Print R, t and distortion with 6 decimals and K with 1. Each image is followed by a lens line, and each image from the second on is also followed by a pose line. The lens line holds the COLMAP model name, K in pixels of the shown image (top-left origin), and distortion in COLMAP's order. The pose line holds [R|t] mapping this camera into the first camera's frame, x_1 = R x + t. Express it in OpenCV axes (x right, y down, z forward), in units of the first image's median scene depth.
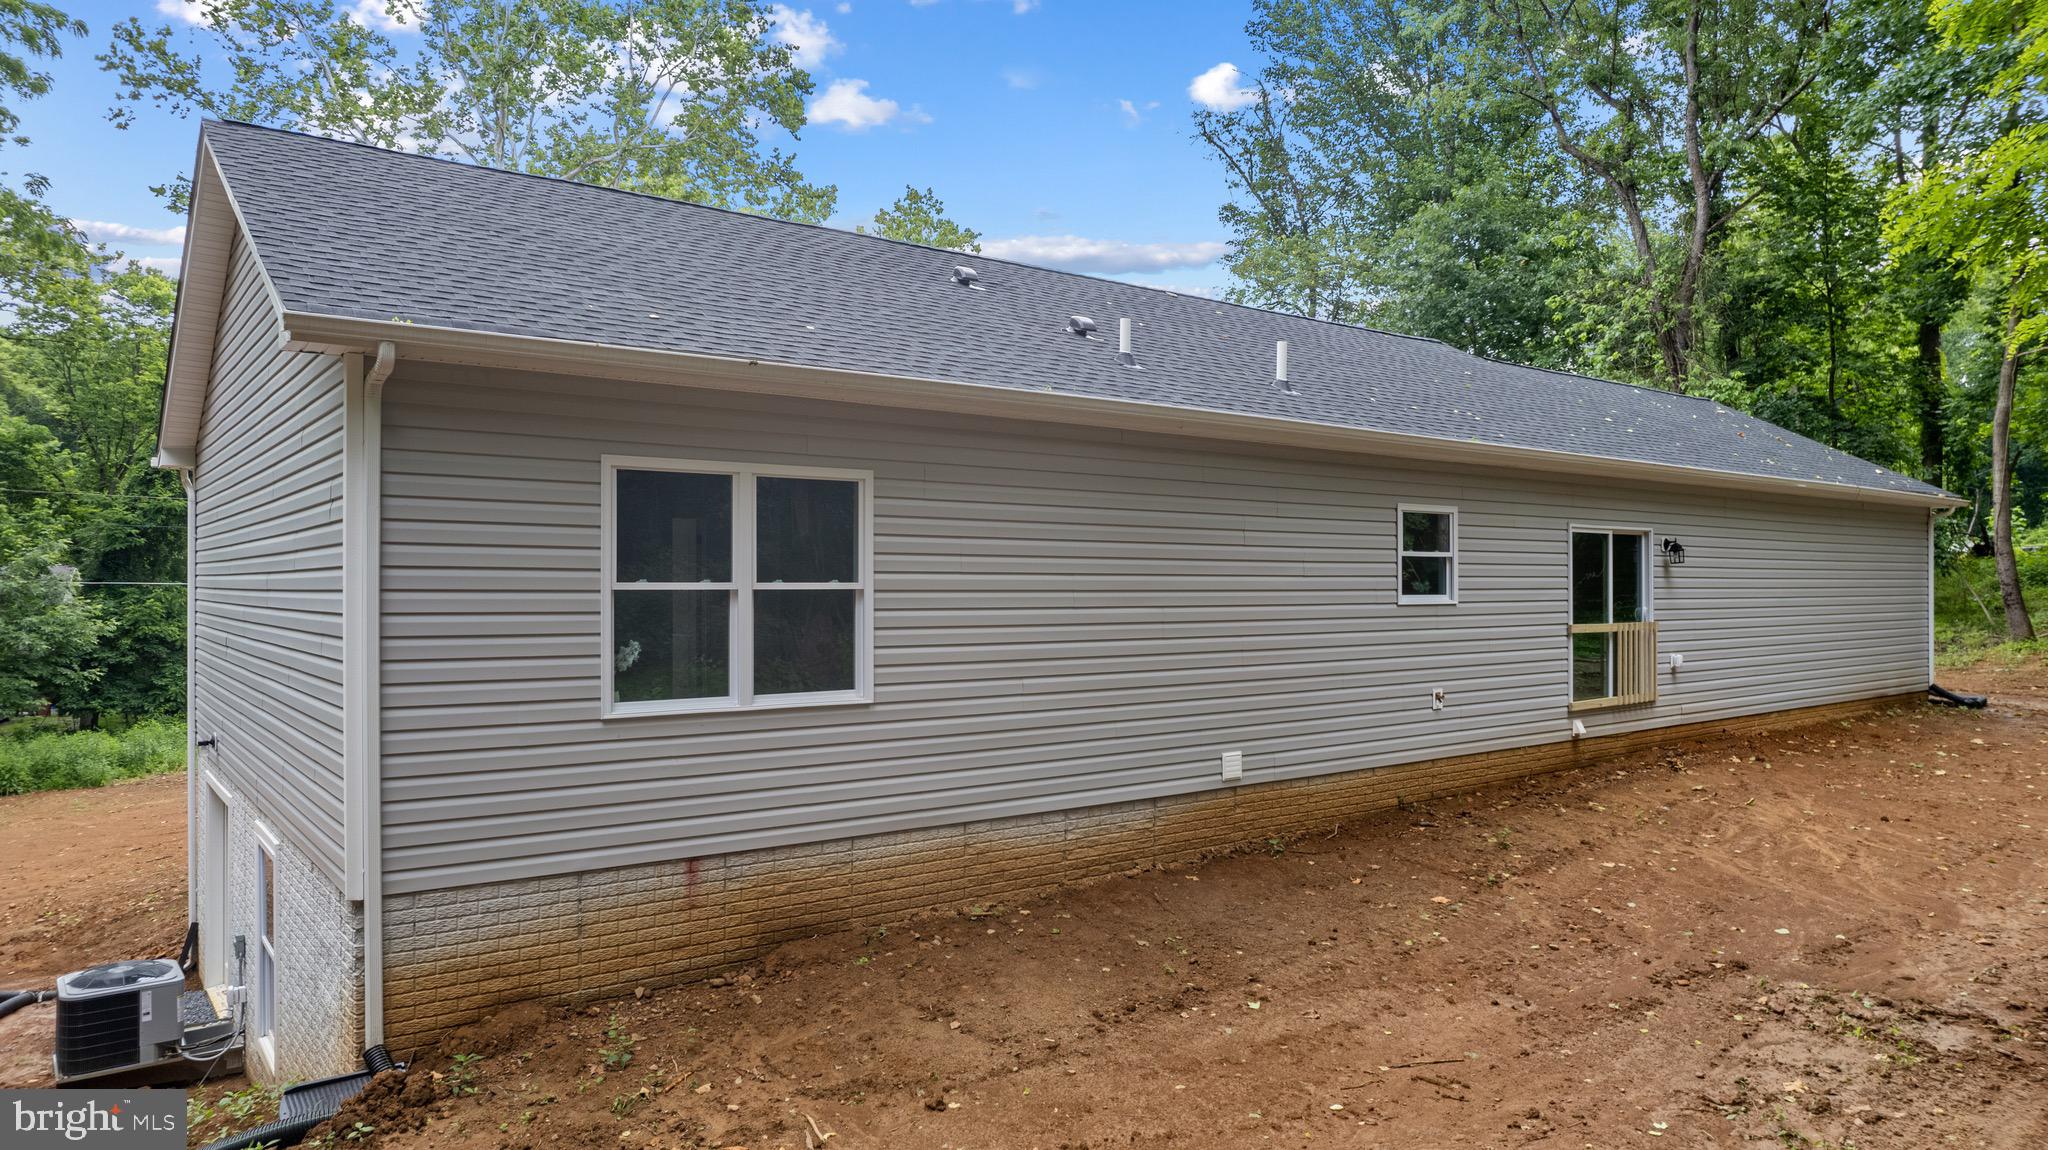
lens RADIAL K [[1291.8, 0, 1024.0], [0, 1291.8, 578.7], [0, 0, 1]] dist [-0.022802, 0.001962]
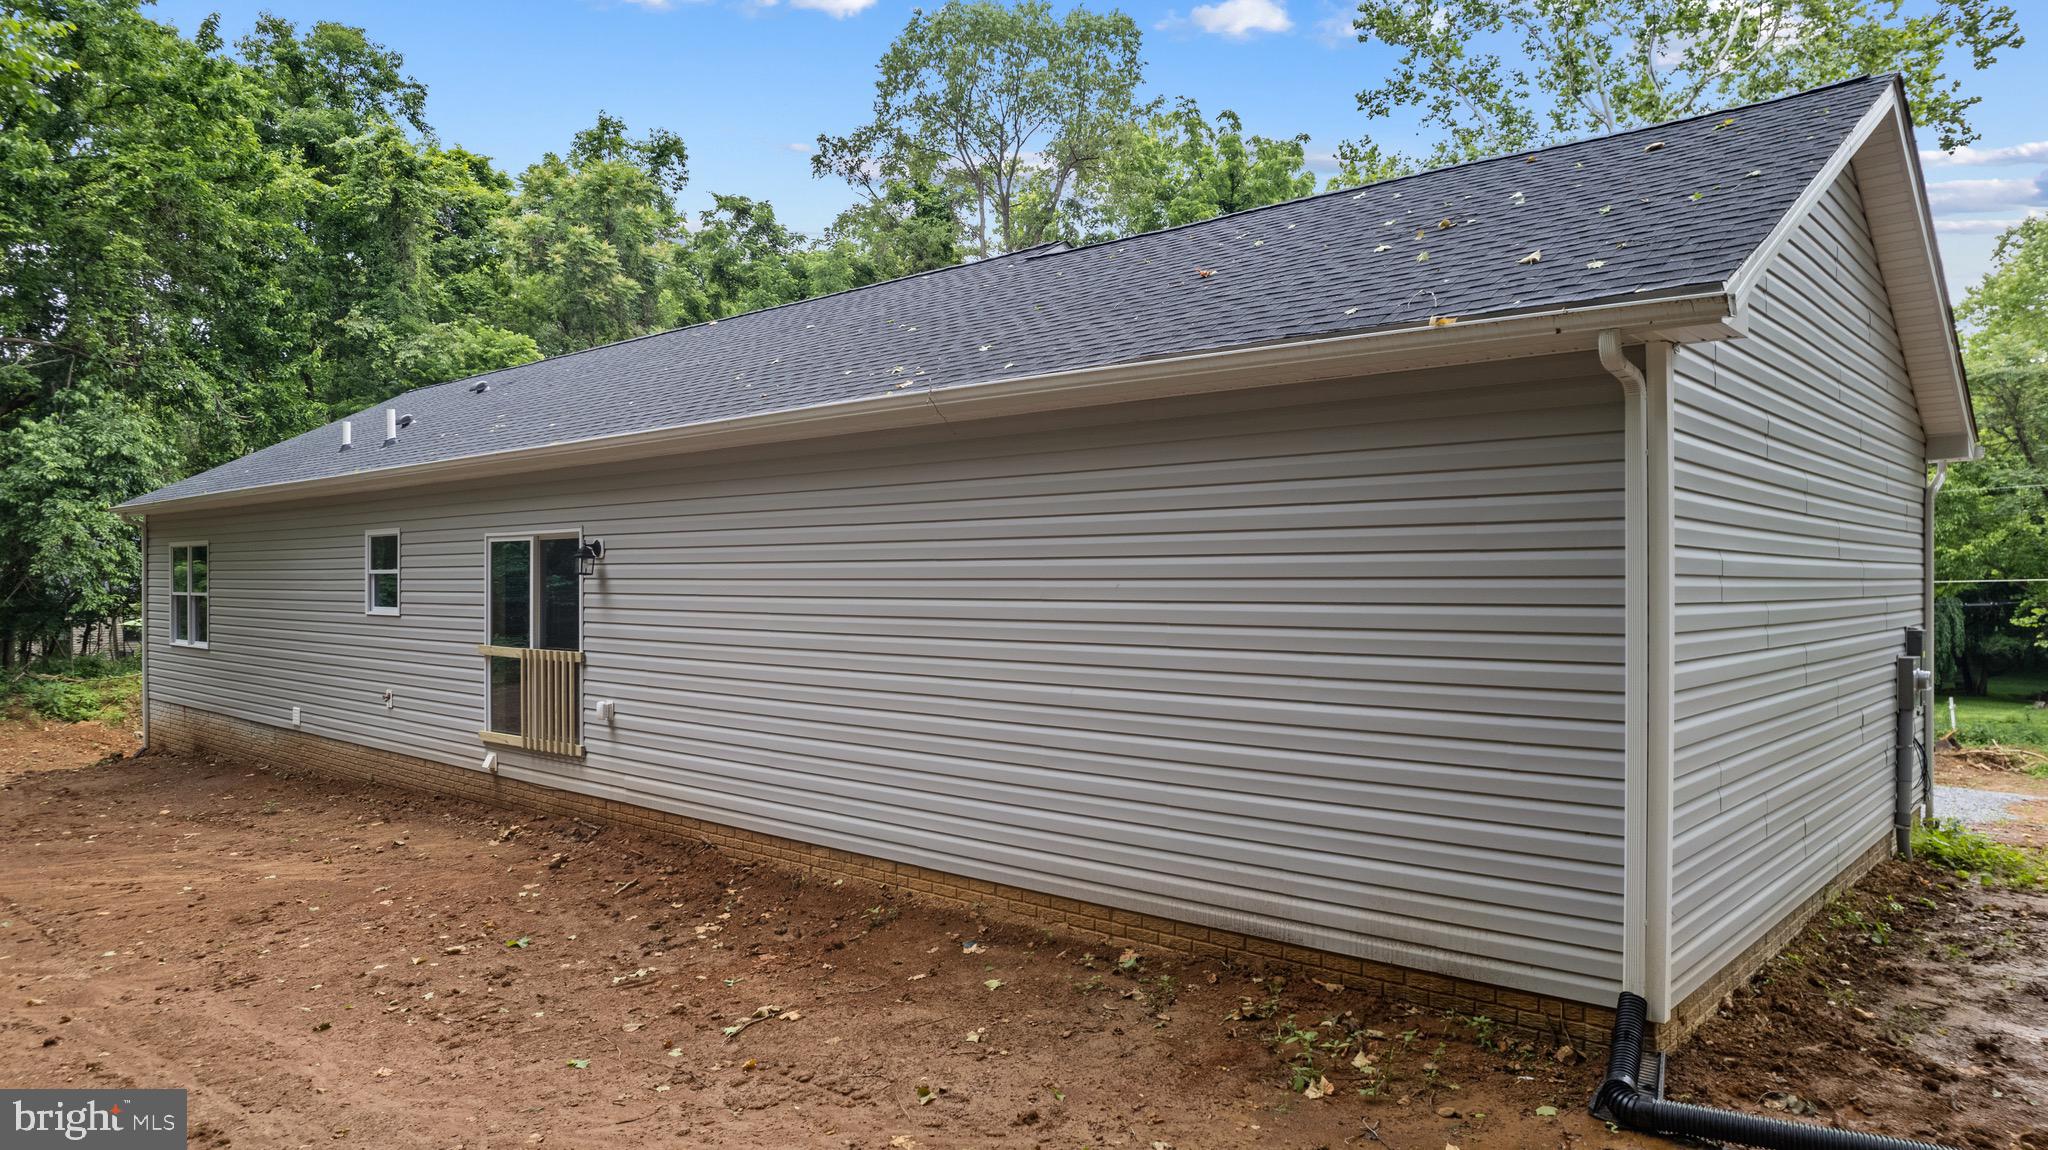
lens RADIAL K [[1291.8, 0, 1022.6], [0, 1291.8, 576.3], [0, 0, 1]] dist [-0.022802, 0.001962]
pose [[0.181591, 0.005508, -0.983359, 1.352922], [0.012208, 0.999895, 0.007855, -0.014965], [0.983298, -0.013431, 0.181504, 1.185008]]
